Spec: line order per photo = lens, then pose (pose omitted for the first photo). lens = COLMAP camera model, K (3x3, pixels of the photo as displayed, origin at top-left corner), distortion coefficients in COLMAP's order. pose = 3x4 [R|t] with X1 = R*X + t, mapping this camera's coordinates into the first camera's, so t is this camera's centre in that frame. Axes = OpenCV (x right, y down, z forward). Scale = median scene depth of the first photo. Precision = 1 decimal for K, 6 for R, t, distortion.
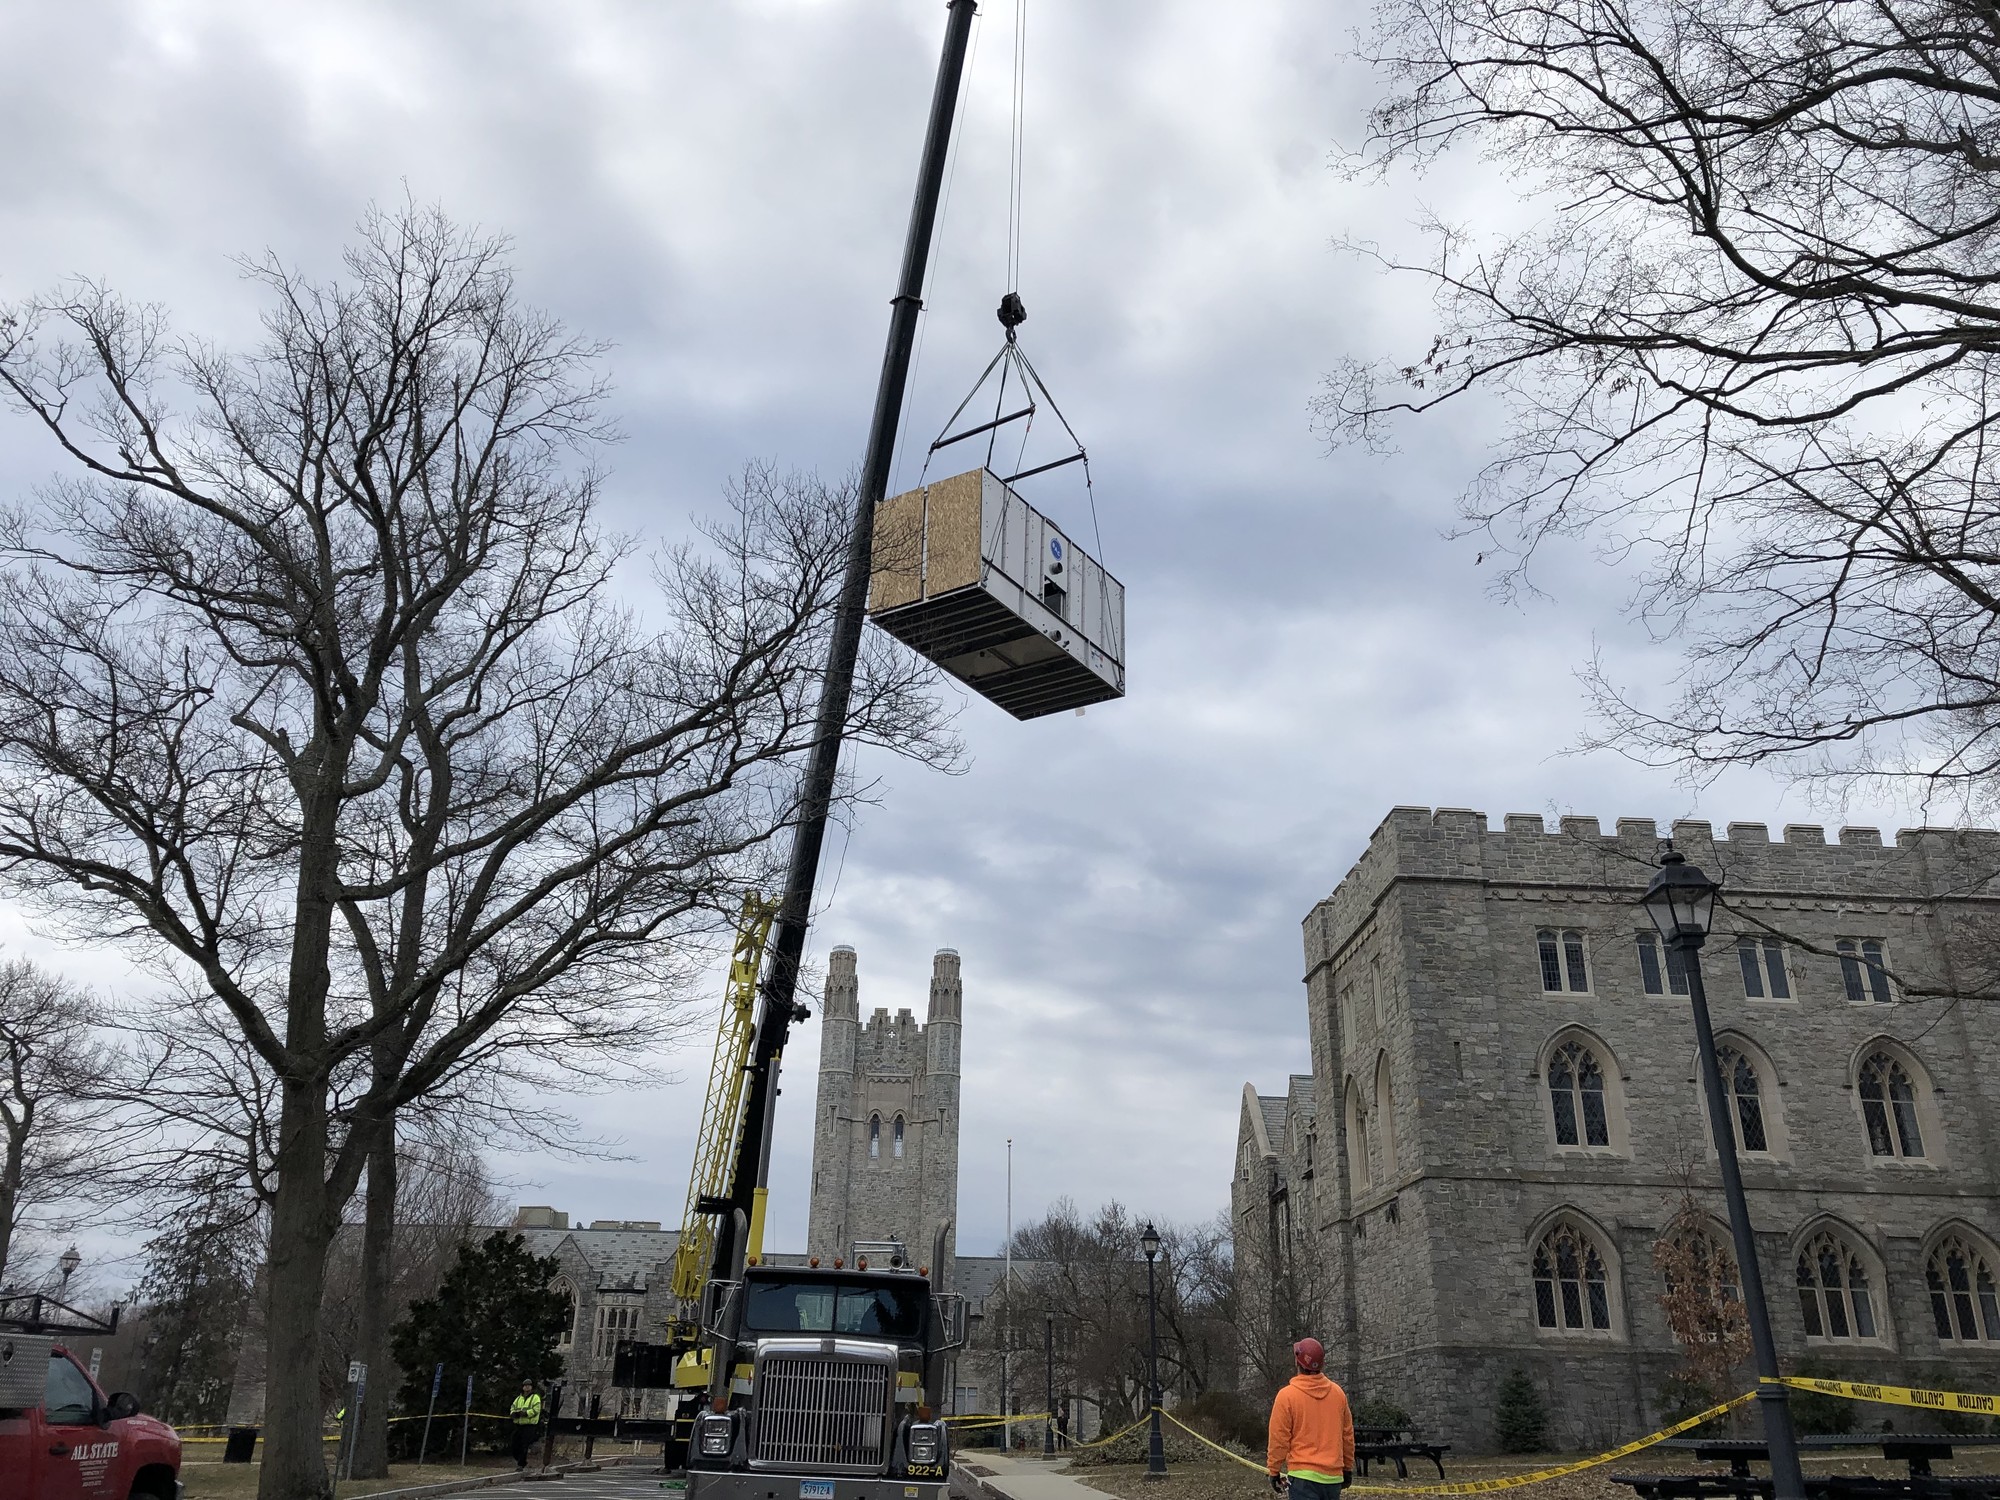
lens RADIAL K [[1591.9, 0, 1000.0], [0, 1591.9, 750.0], [0, 0, 1]] dist [0.009469, 0.004522]
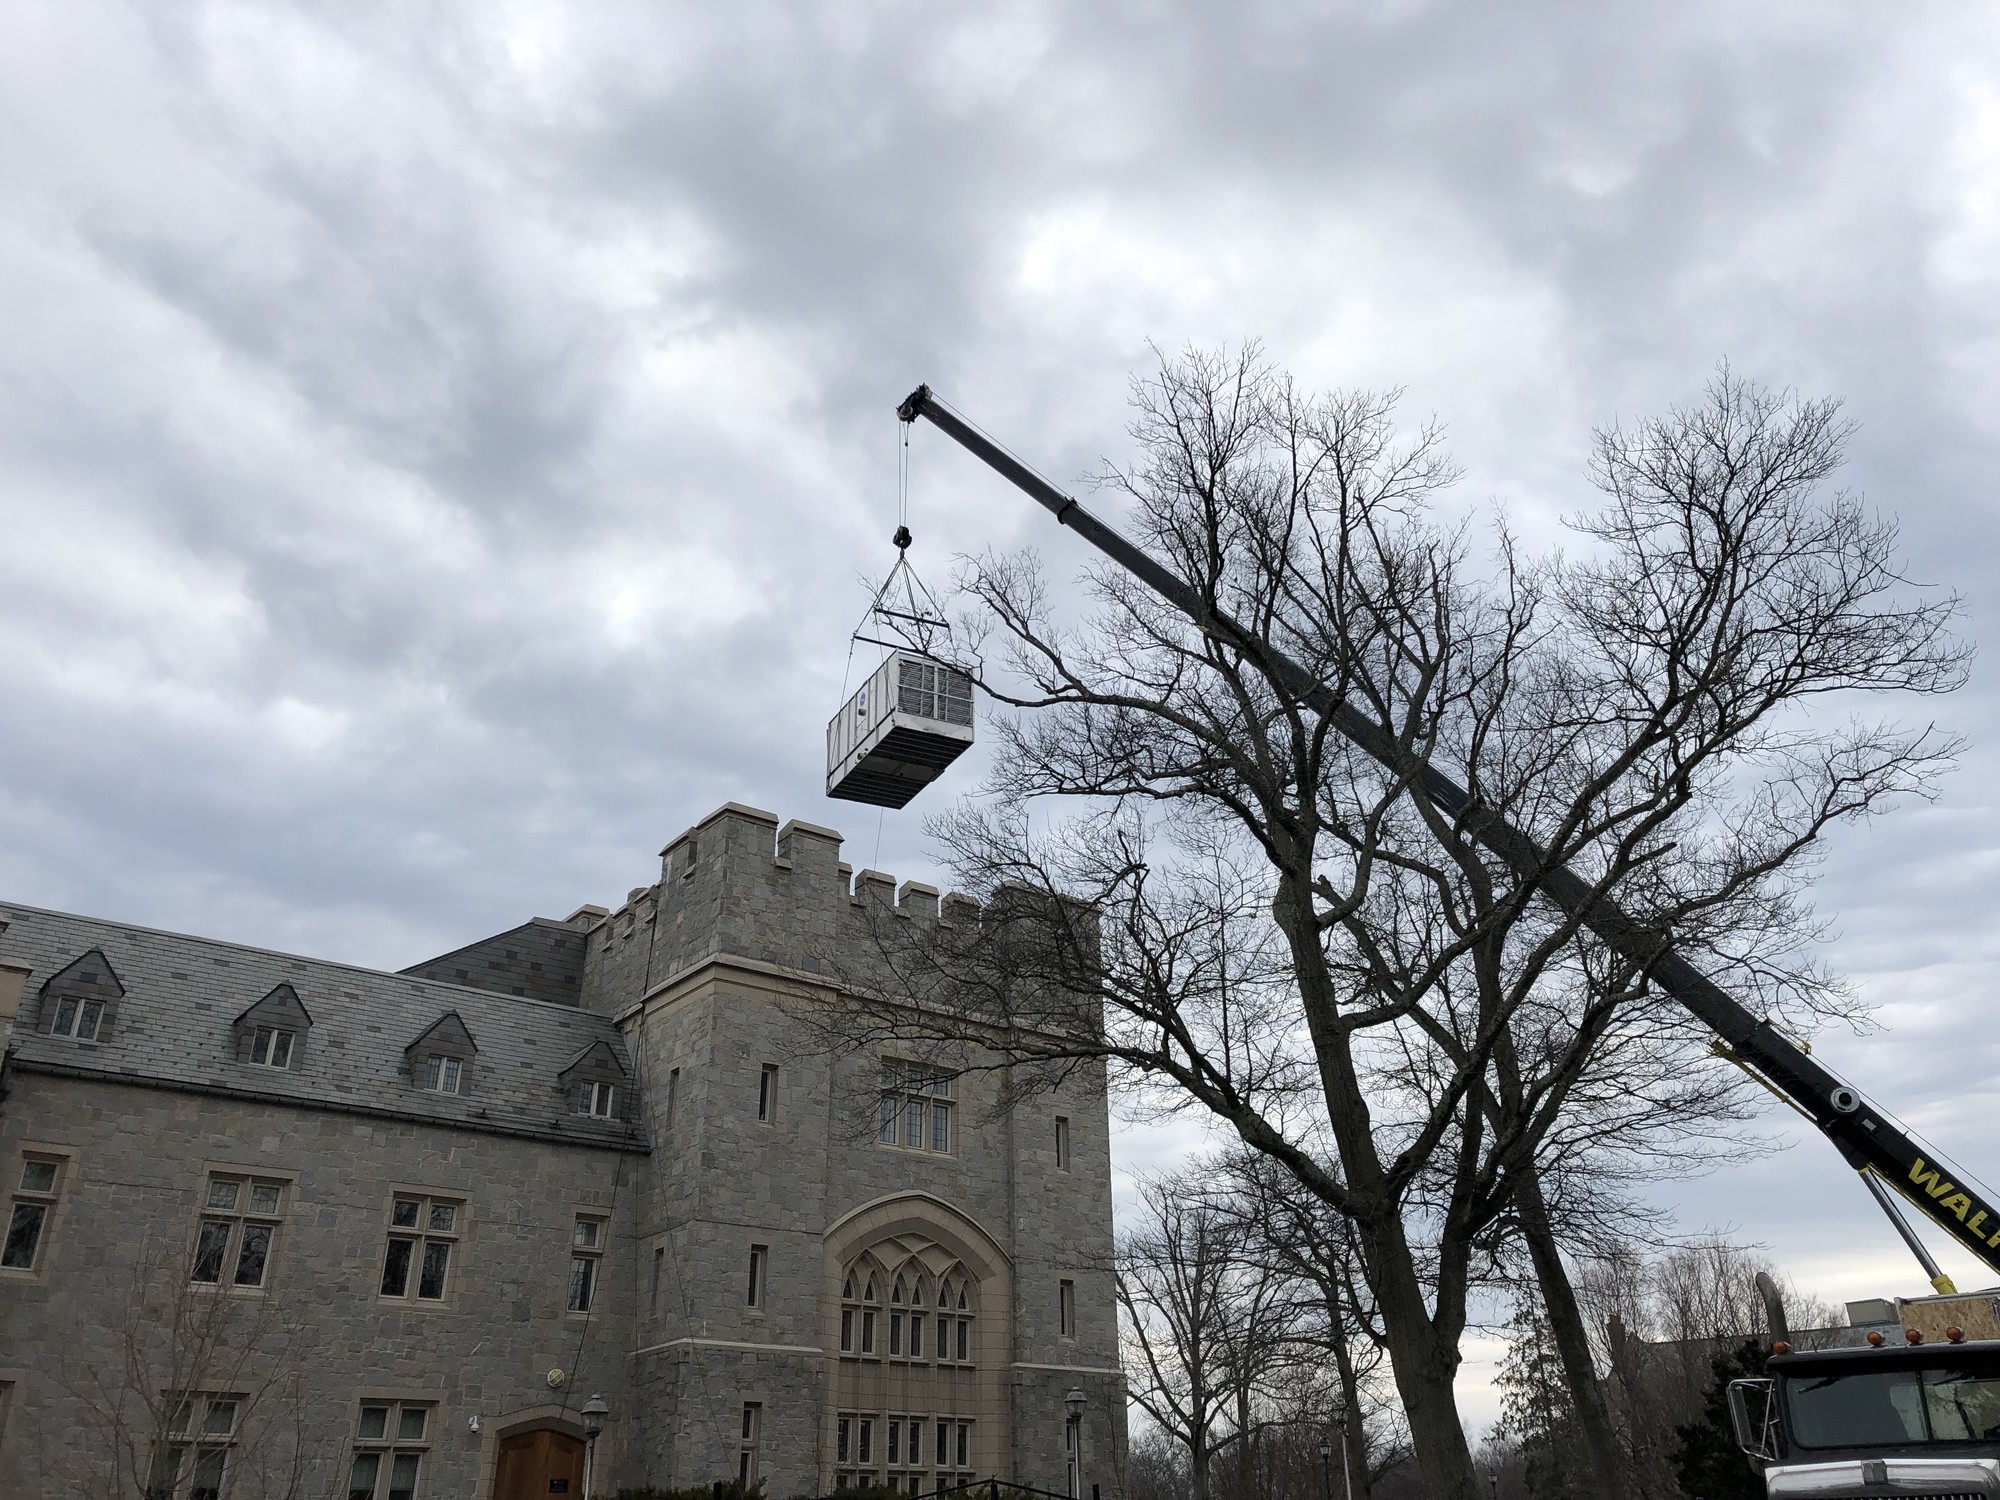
lens RADIAL K [[1621.1, 0, 1000.0], [0, 1621.1, 750.0], [0, 0, 1]] dist [0.027253, -0.047023]
pose [[0.724149, -0.335389, -0.602596, 0.048988], [0.299621, 0.940009, -0.163125, 0.016929], [0.621156, -0.062424, 0.781197, 0.051210]]
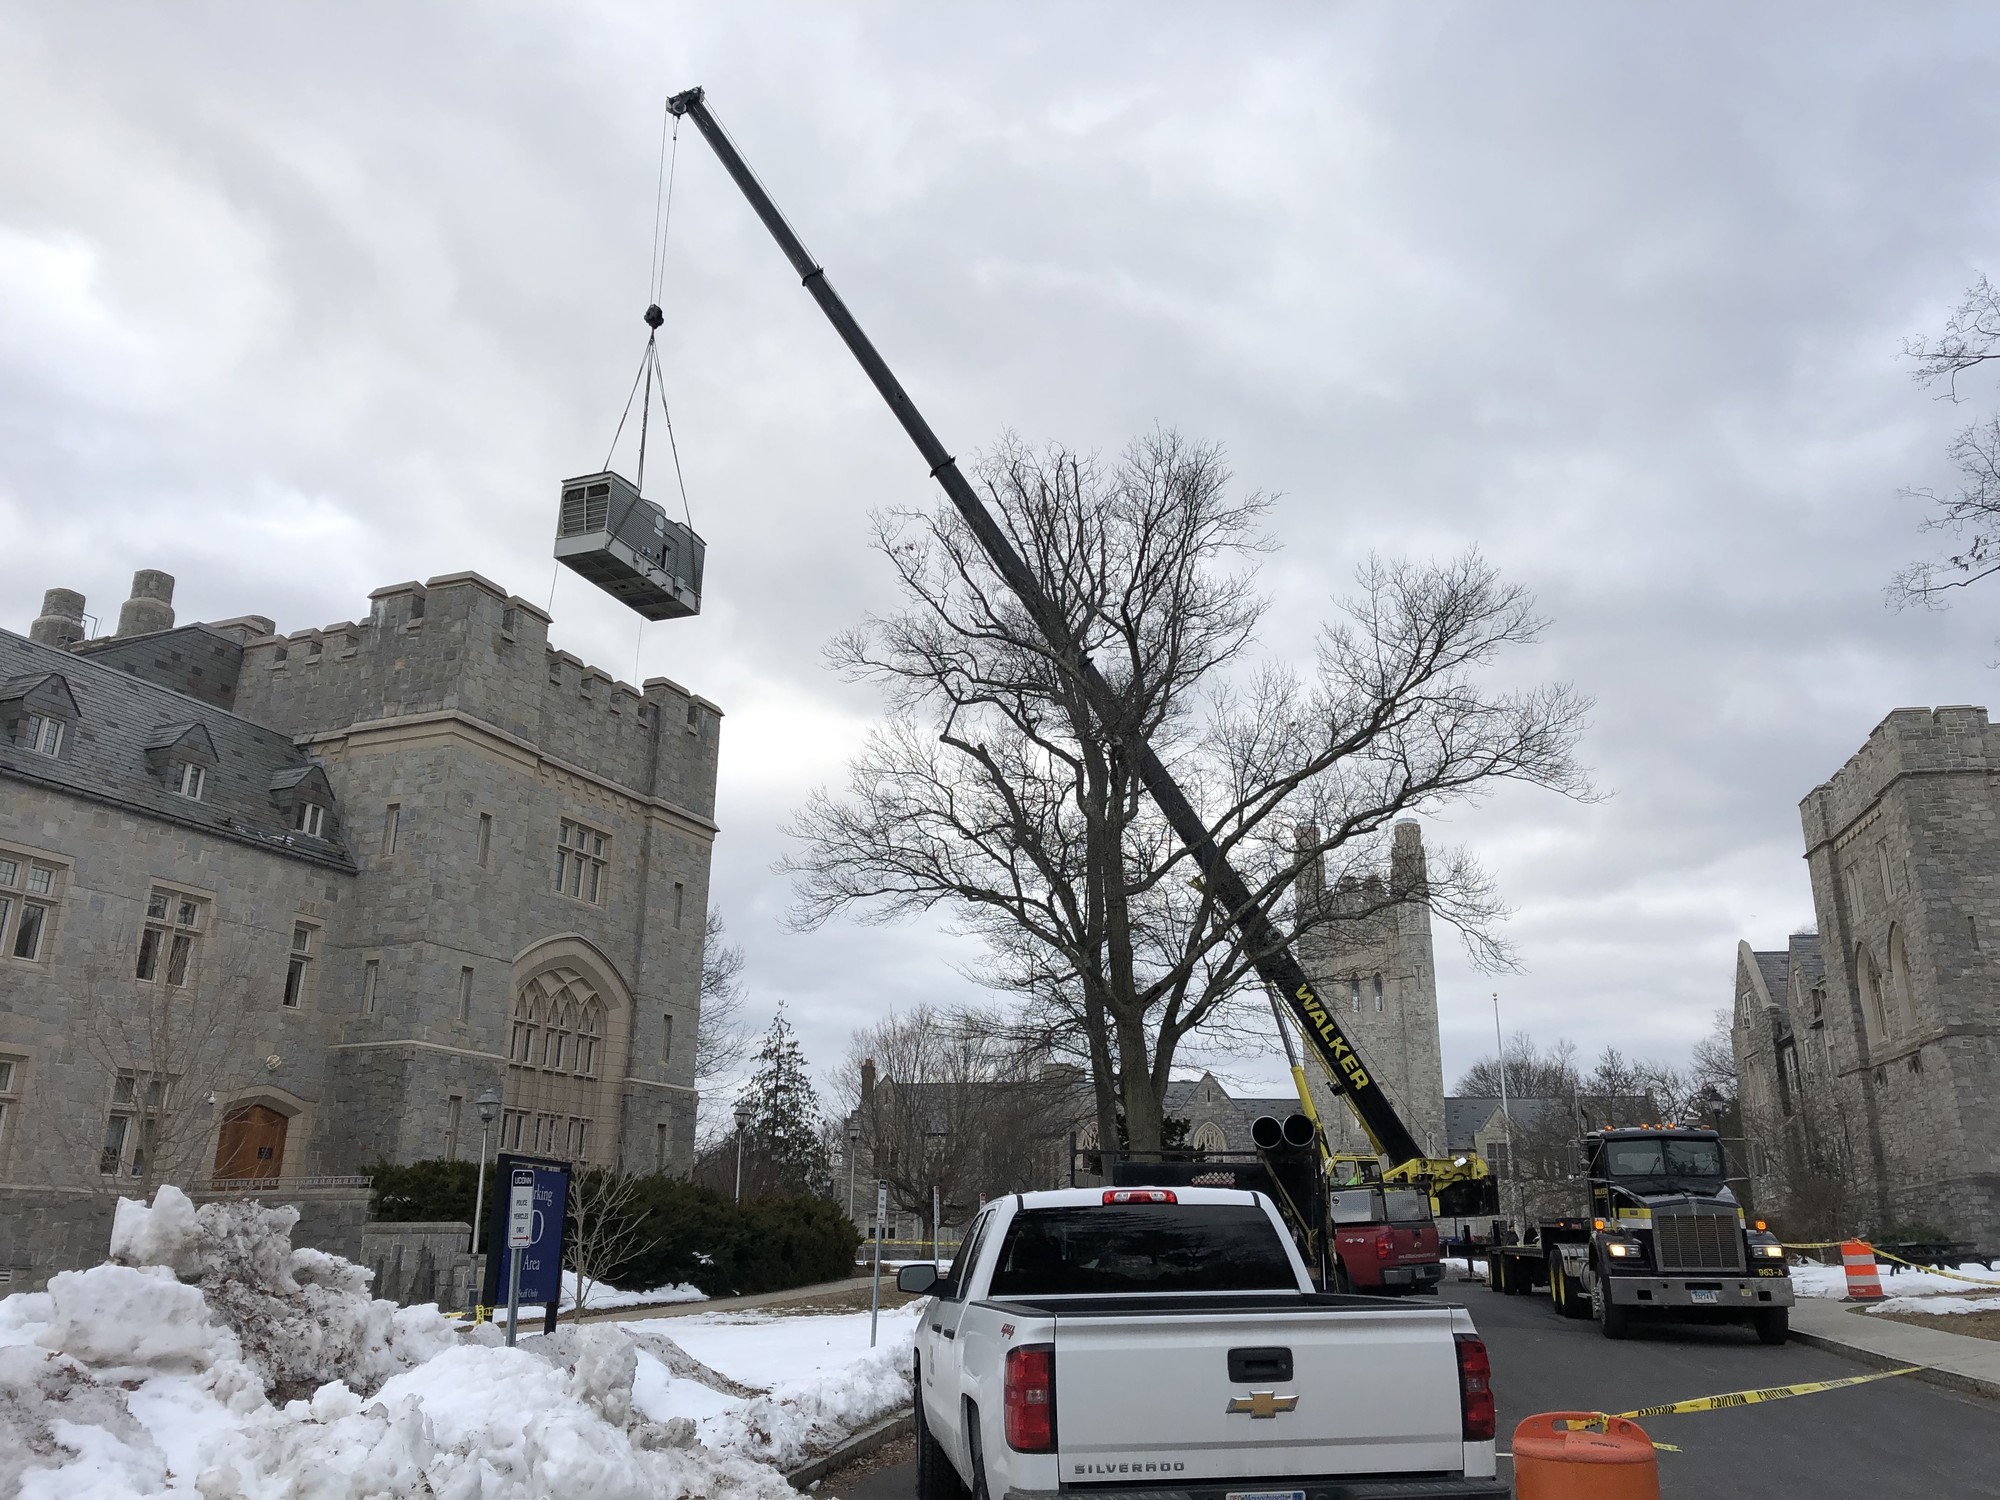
lens RADIAL K [[1591.9, 0, 1000.0], [0, 1591.9, 750.0], [0, 0, 1]] dist [0.009469, 0.004522]
pose [[0.966808, -0.083550, -0.241458, -0.090009], [0.106479, 0.990802, 0.083507, -0.095918], [0.232260, -0.106446, 0.966811, -0.231428]]
